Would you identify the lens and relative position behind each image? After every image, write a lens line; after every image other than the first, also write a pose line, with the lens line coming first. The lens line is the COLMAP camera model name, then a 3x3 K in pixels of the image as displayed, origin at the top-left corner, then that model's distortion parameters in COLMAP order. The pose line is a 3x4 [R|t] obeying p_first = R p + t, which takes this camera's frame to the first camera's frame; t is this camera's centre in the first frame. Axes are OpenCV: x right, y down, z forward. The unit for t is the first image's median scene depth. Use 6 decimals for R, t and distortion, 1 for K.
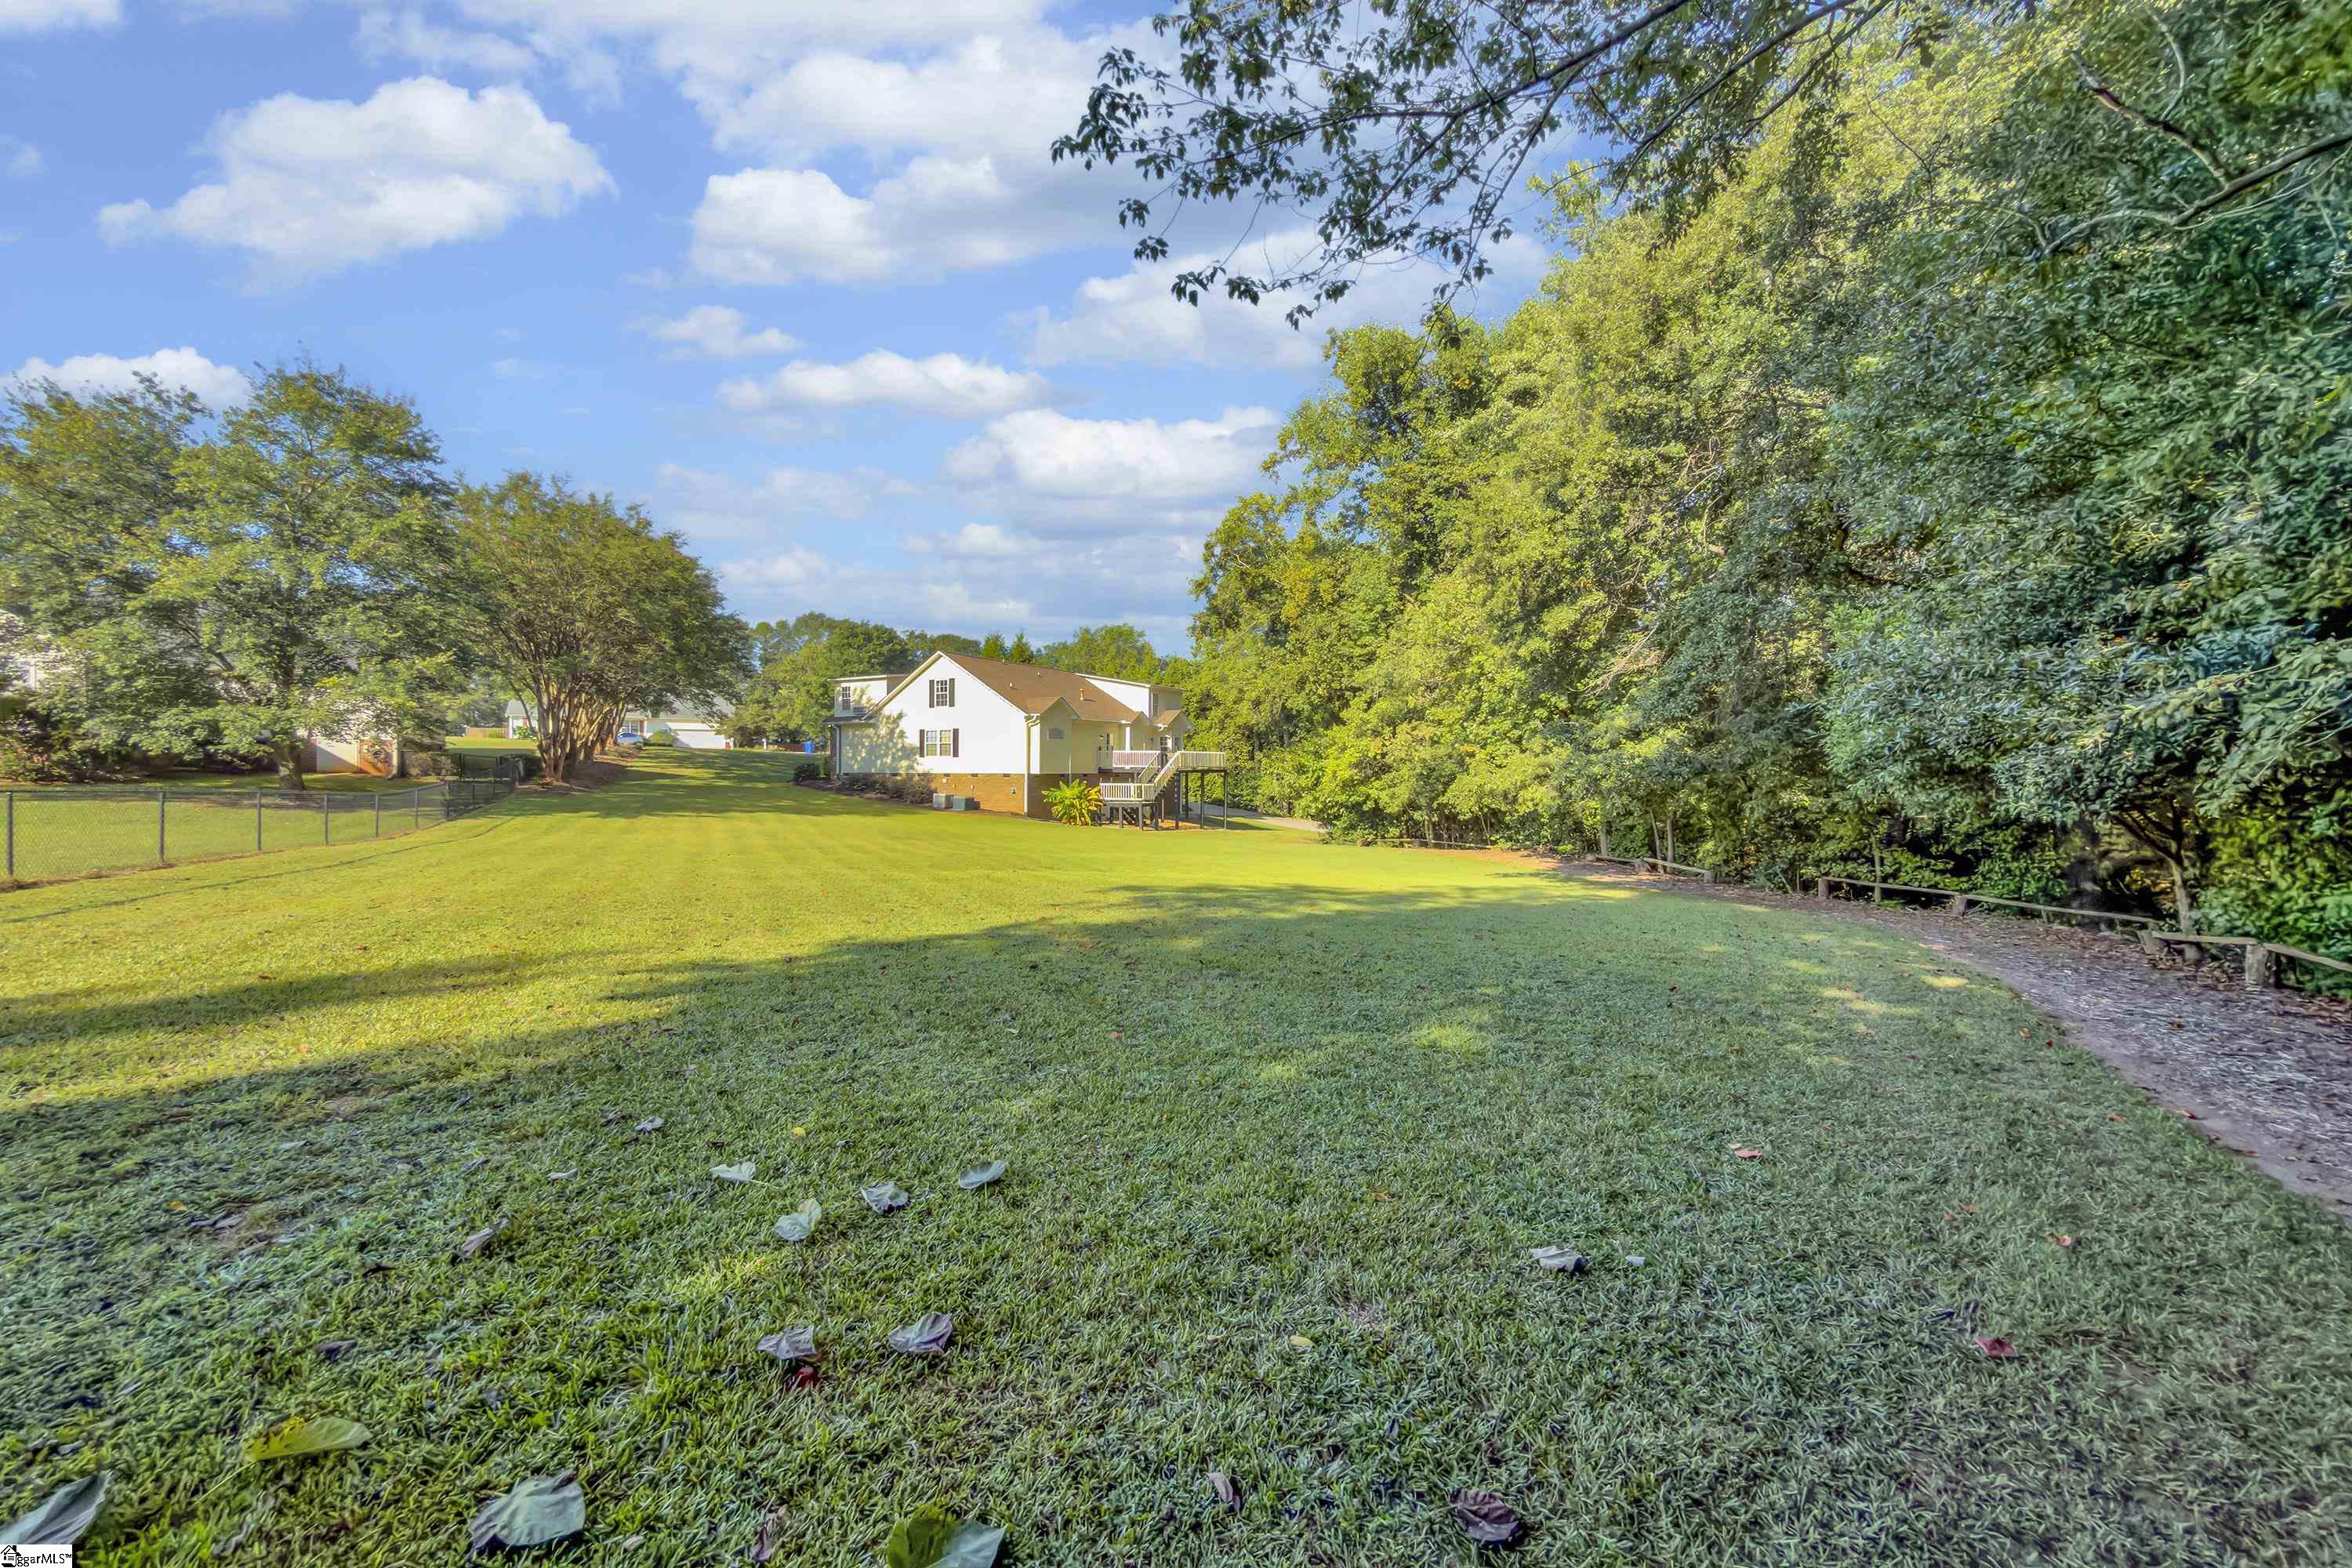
lens RADIAL K [[941.7, 0, 1176.0], [0, 941.7, 784.0], [0, 0, 1]] dist [-0.000201, -0.000008]
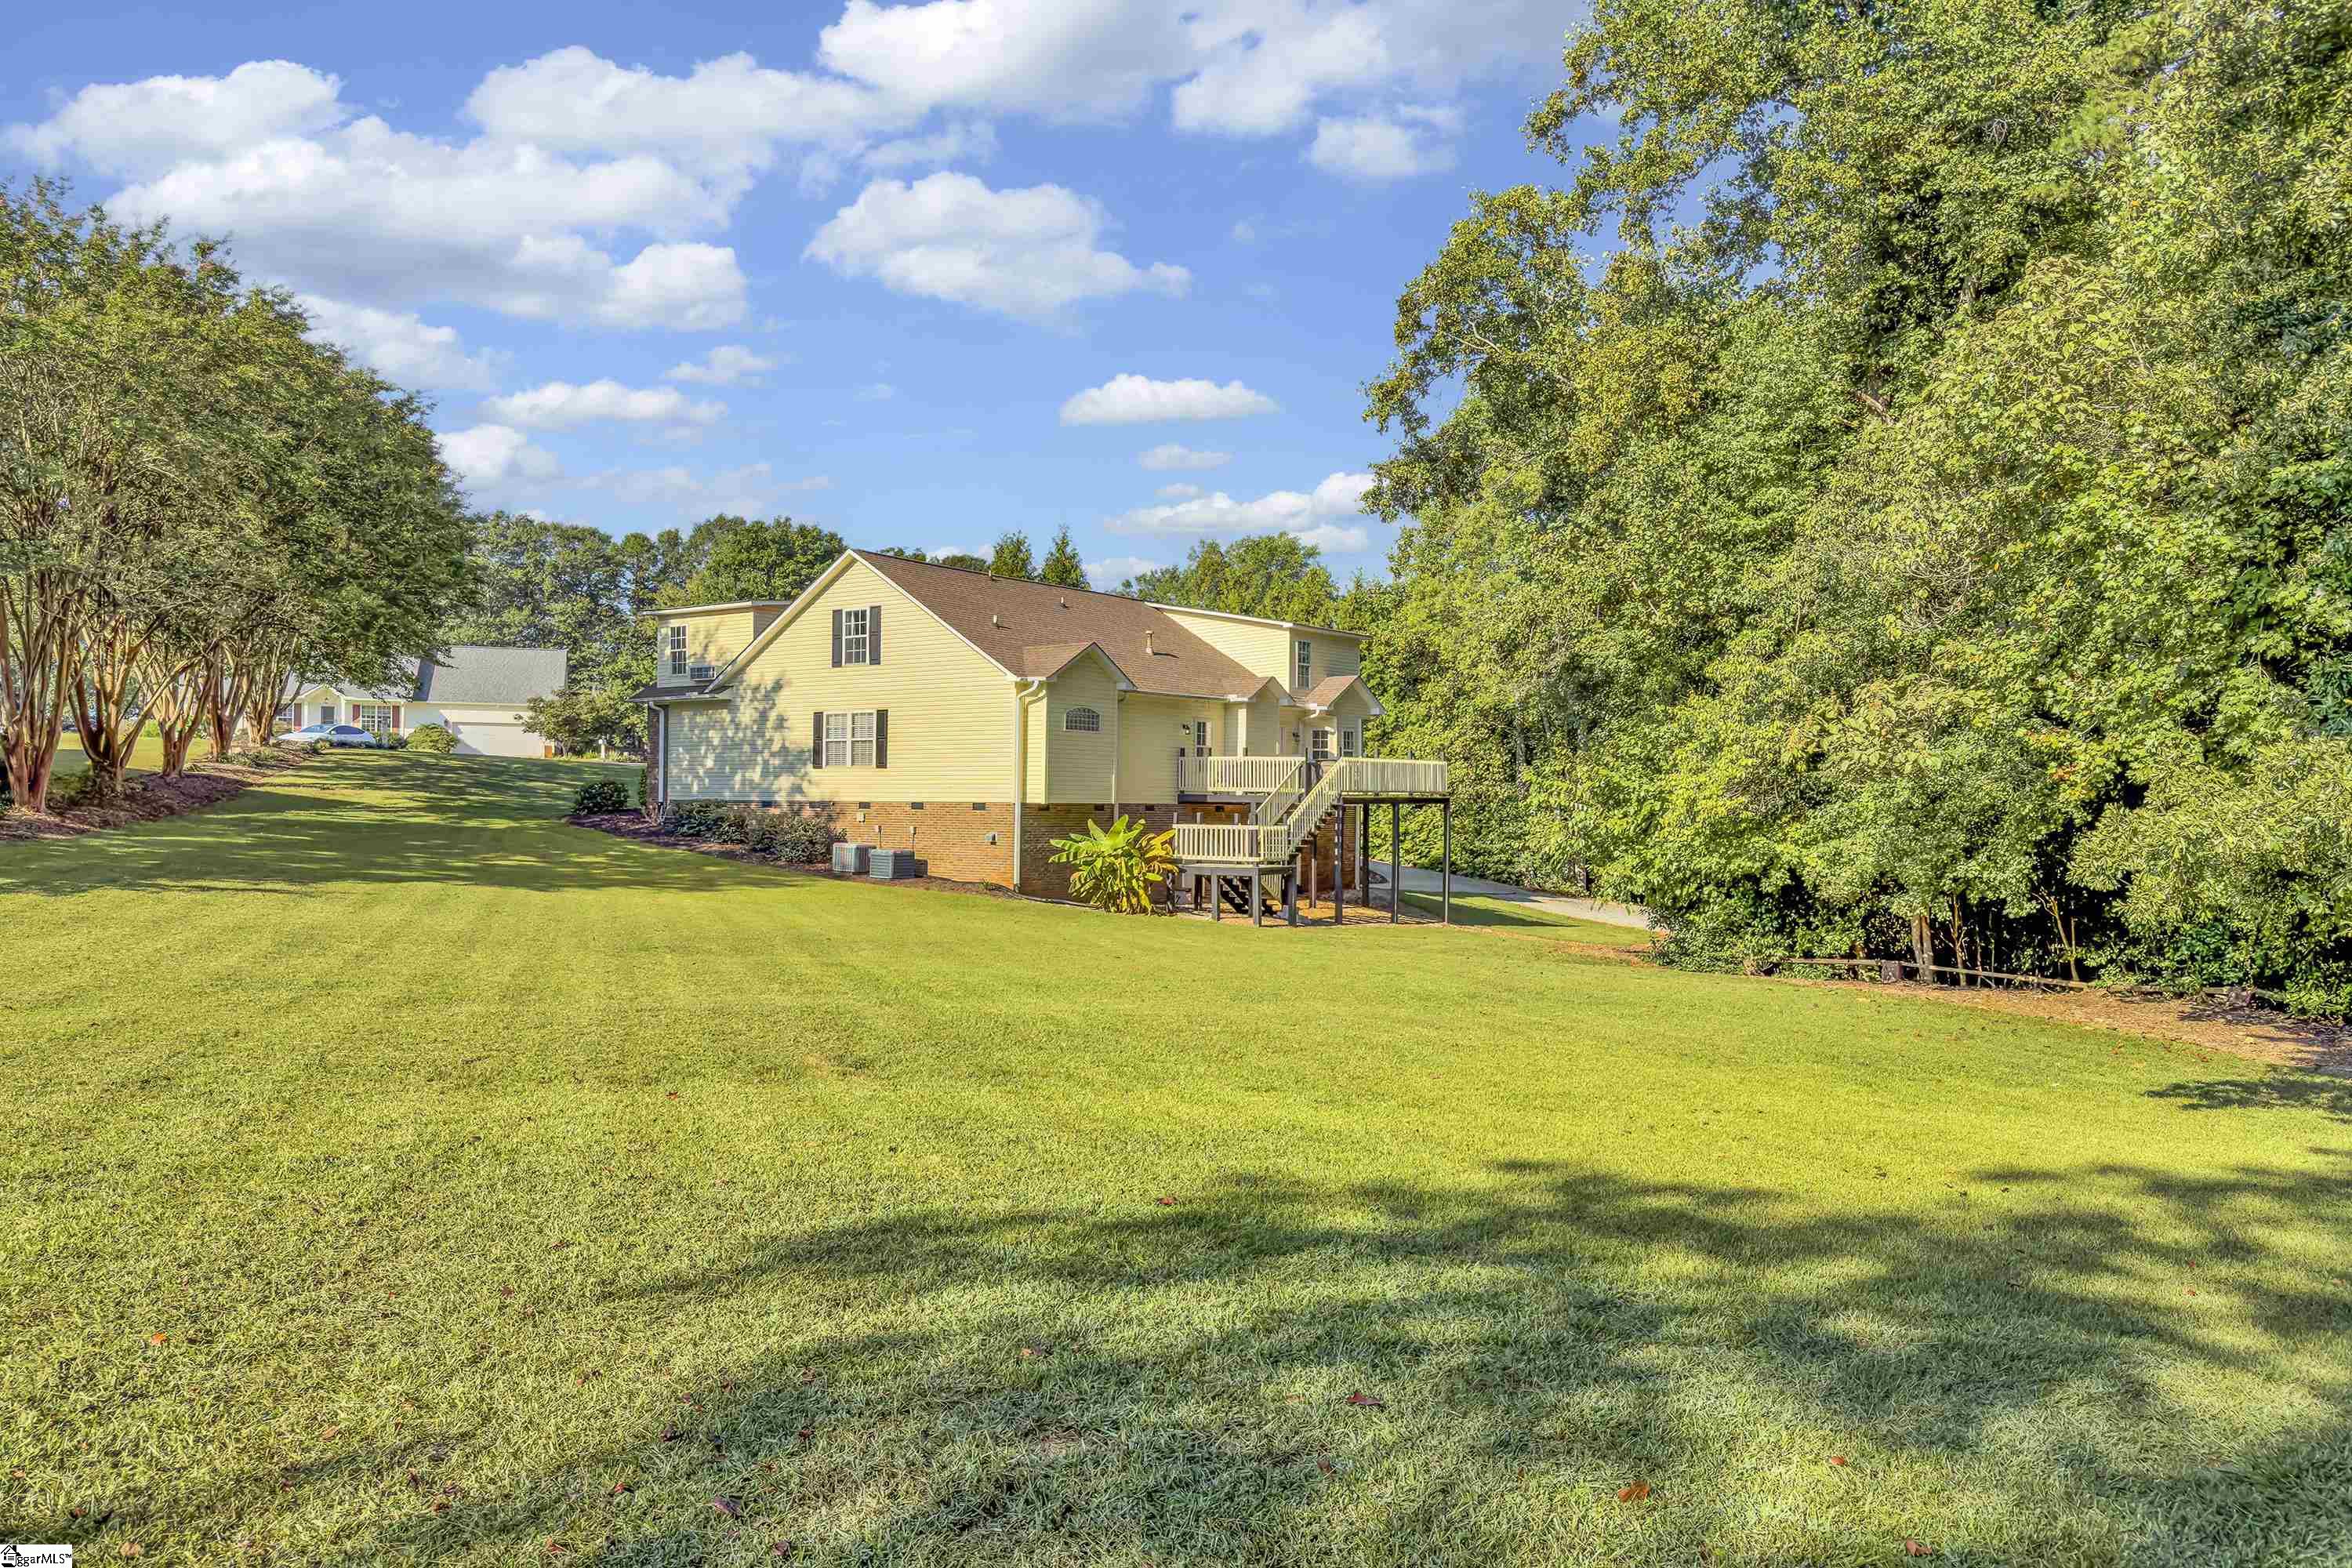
lens RADIAL K [[1705.1, 0, 1174.3], [0, 1705.1, 801.5], [0, 0, 1]] dist [0.147039, -0.300696]
pose [[0.992737, 0.005911, -0.120158, 0.022831], [-0.007778, 0.999856, -0.015076, 0.000623], [0.120051, 0.015901, 0.992640, 0.151077]]
